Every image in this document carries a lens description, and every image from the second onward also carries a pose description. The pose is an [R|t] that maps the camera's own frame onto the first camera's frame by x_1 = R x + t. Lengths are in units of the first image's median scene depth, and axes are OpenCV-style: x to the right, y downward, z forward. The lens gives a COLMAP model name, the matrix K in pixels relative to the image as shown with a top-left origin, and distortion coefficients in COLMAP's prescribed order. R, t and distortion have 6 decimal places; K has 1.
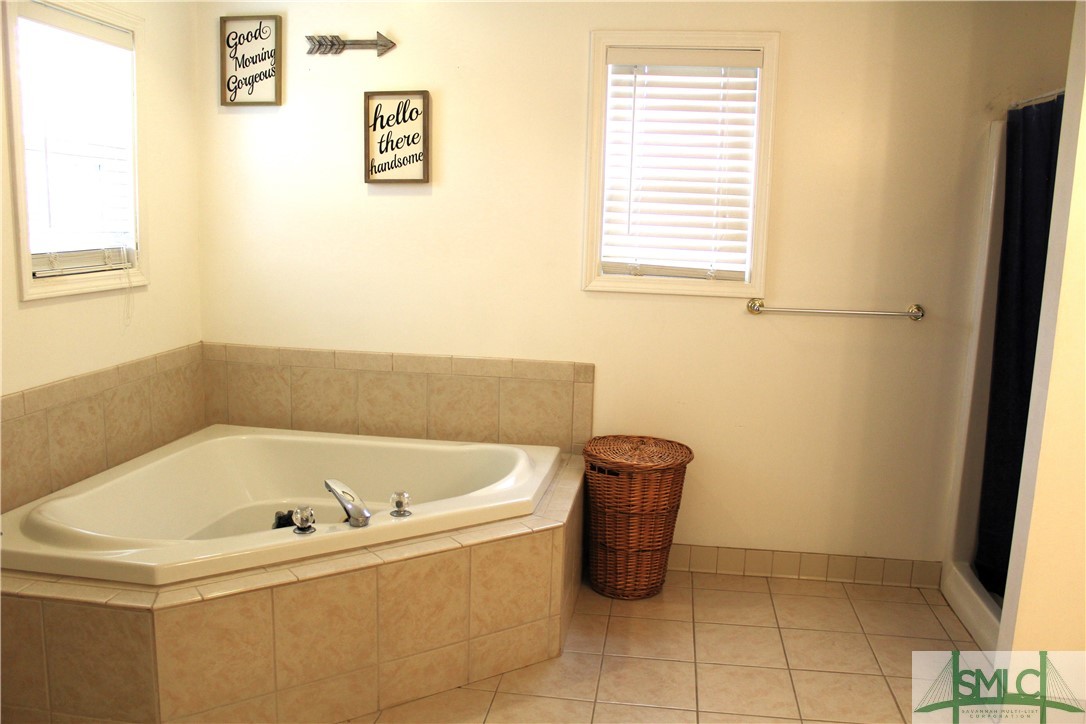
lens RADIAL K [[967.8, 0, 543.5], [0, 967.8, 369.2], [0, 0, 1]] dist [-0.060949, 0.033405]
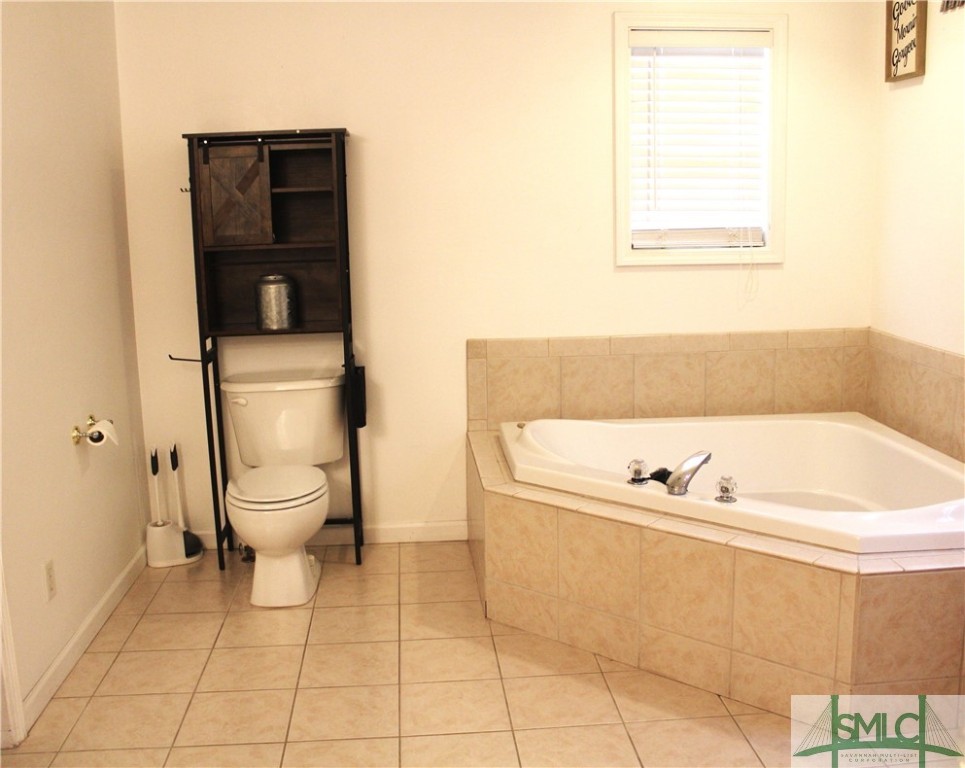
lens RADIAL K [[1106.2, 0, 482.6], [0, 1106.2, 380.5], [0, 0, 1]] dist [-0.049120, 0.000000]
pose [[0.201745, 0.132907, -0.970379, 0.804530], [-0.140376, 0.984445, 0.105649, -0.047456], [0.969326, 0.114904, 0.217264, 0.476412]]
